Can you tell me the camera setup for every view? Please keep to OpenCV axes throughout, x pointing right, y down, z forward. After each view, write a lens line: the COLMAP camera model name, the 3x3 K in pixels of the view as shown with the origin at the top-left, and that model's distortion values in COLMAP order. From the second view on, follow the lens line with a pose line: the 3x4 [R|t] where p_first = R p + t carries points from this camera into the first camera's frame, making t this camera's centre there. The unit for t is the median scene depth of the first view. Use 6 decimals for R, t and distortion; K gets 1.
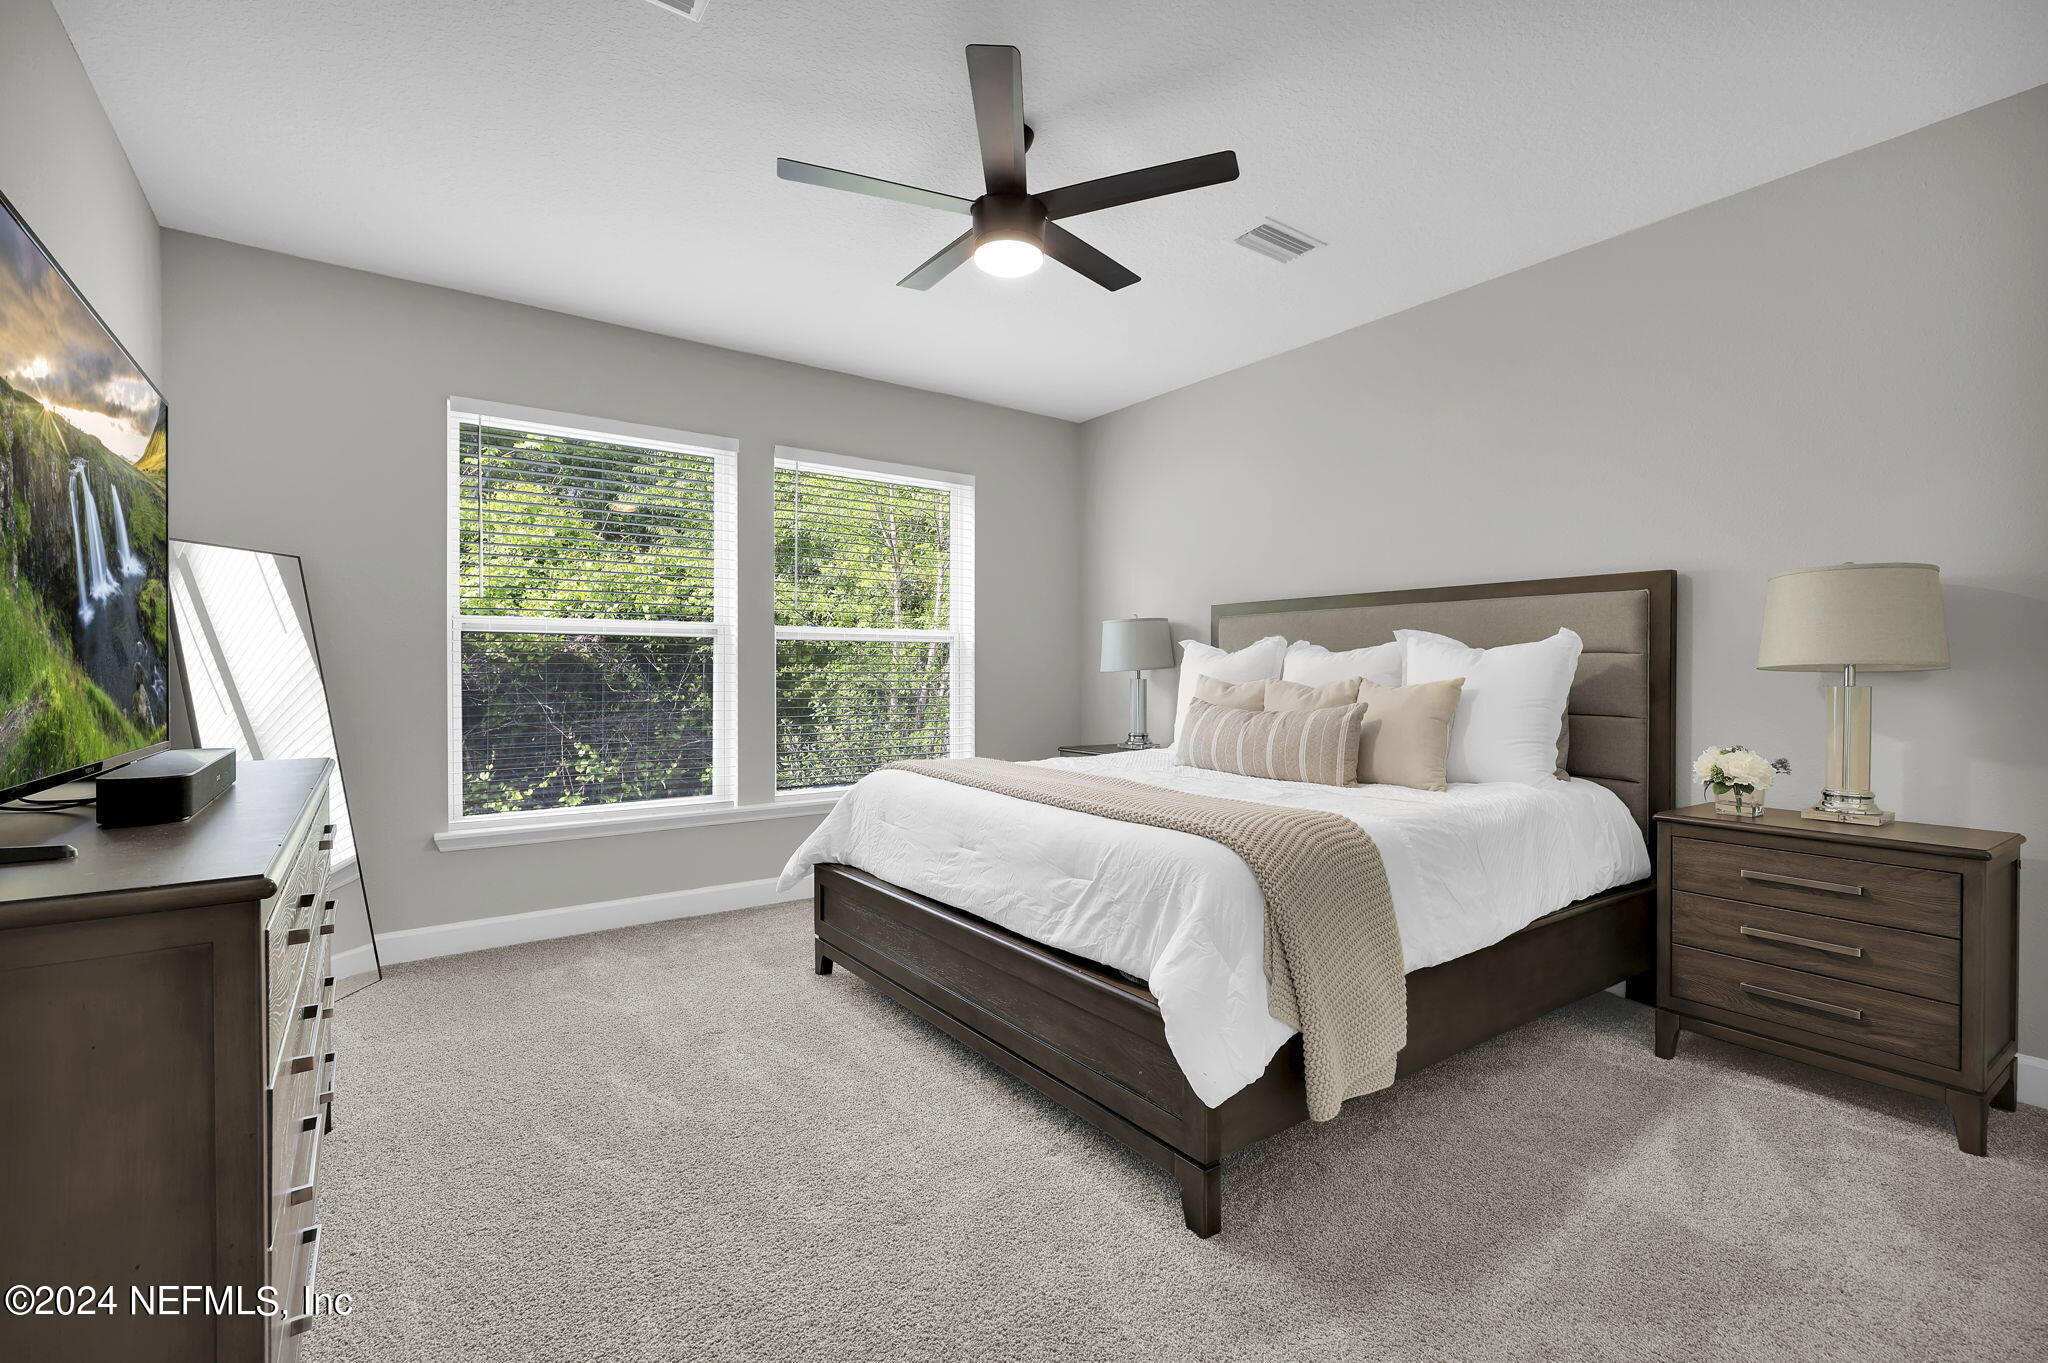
lens RADIAL K [[895.9, 0, 1024.0], [0, 895.9, 681.5], [0, 0, 1]] dist [-0.001090, -0.000260]
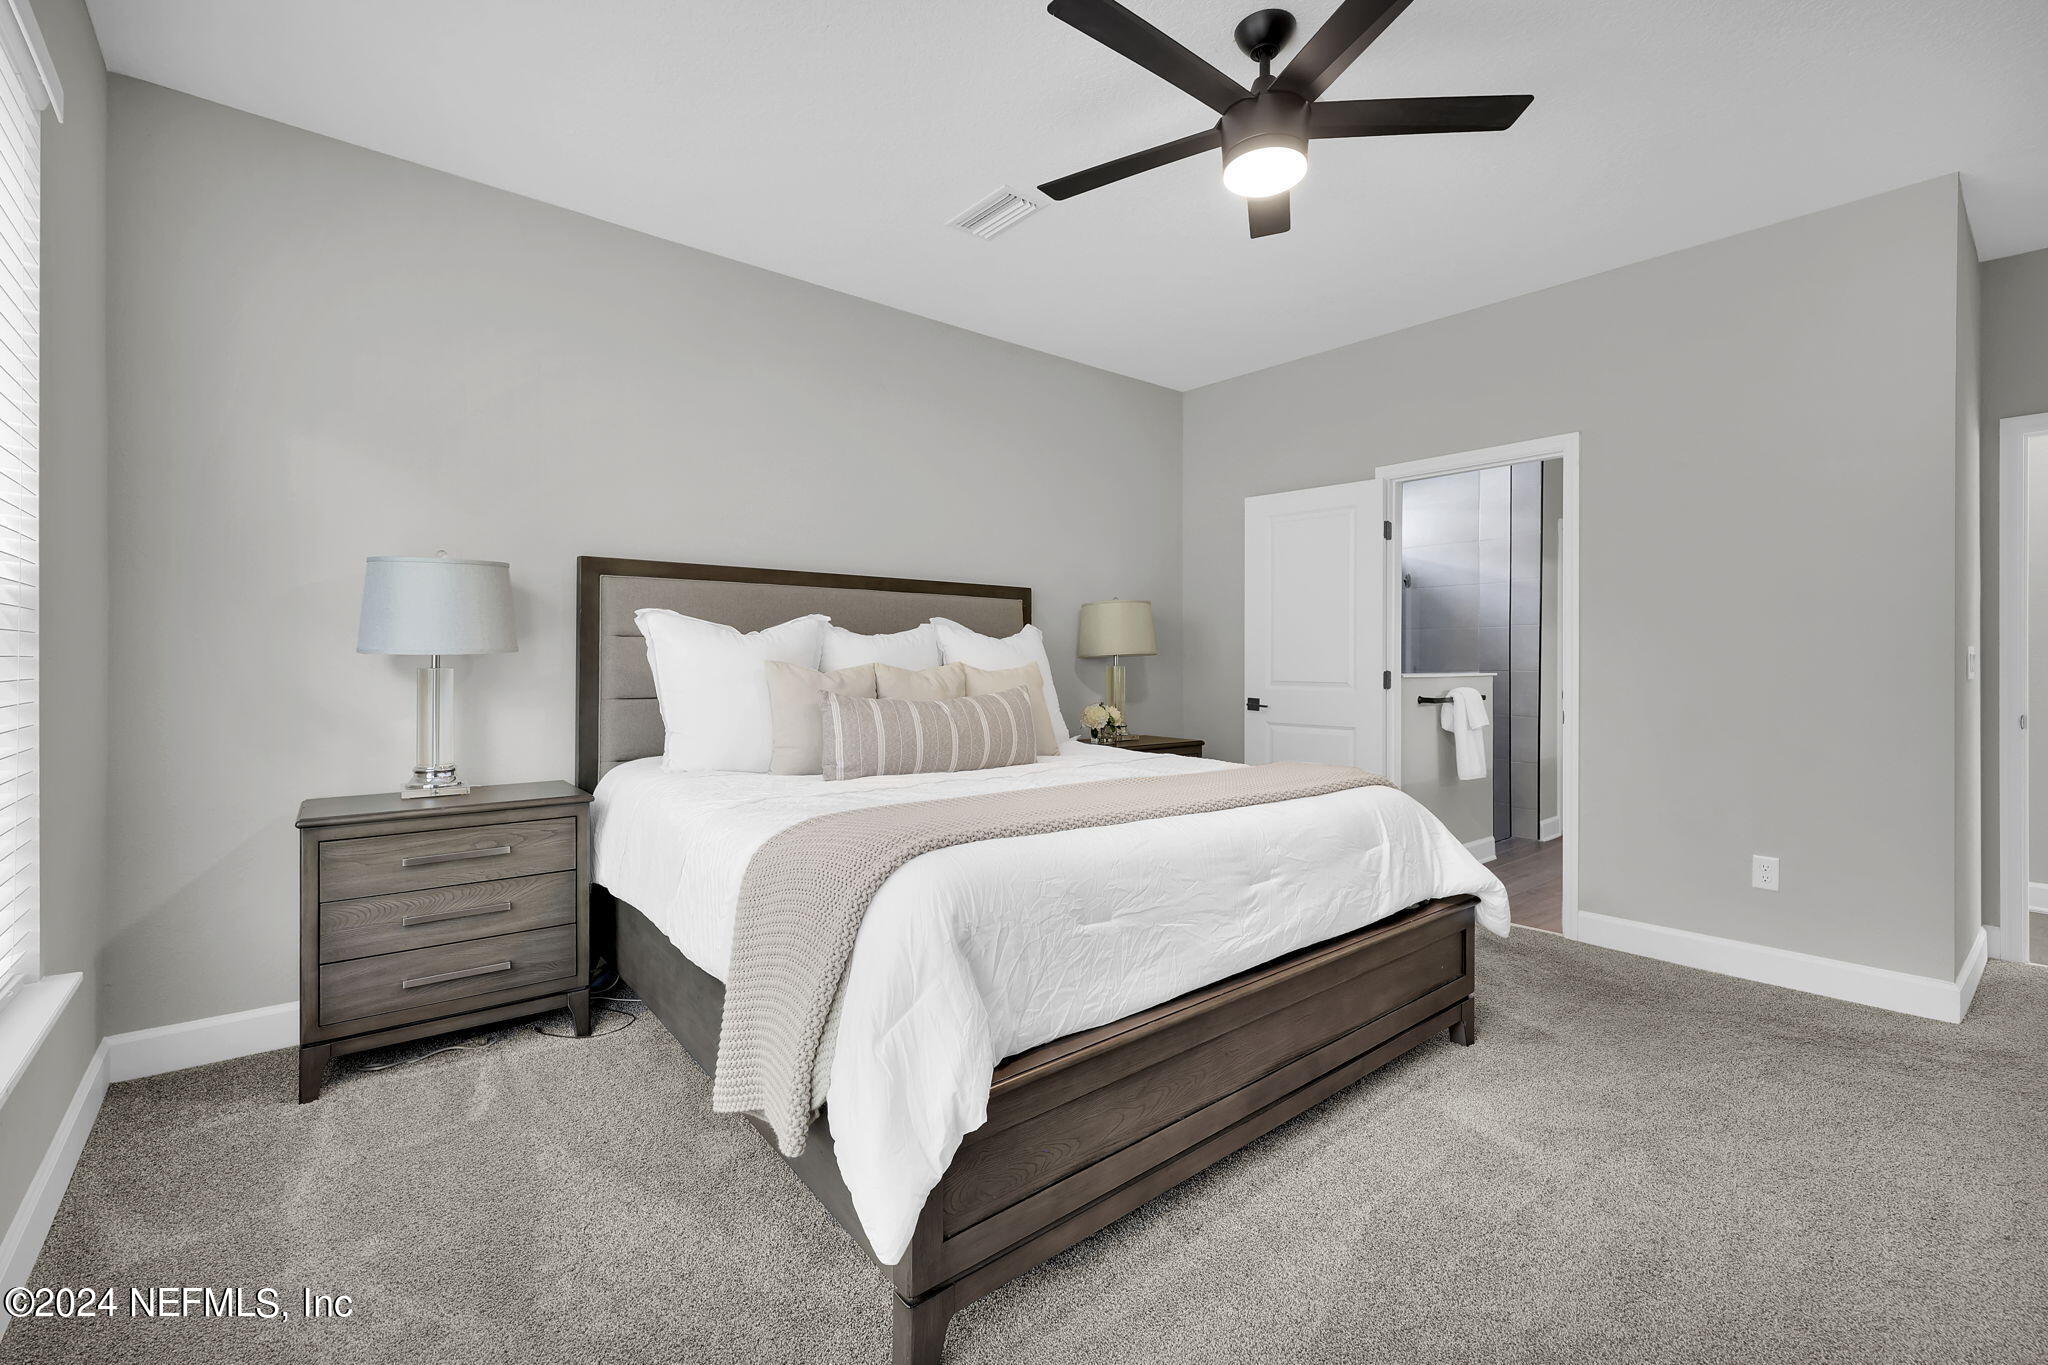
lens RADIAL K [[1046.4, 0, 931.5], [0, 1046.4, 652.2], [0, 0, 1]] dist [-0.000569, -0.000347]
pose [[-0.088737, 0.000030, 0.996055, -0.691150], [0.009348, 0.999956, 0.000803, -0.016018], [-0.996011, 0.009383, -0.088734, 0.981210]]
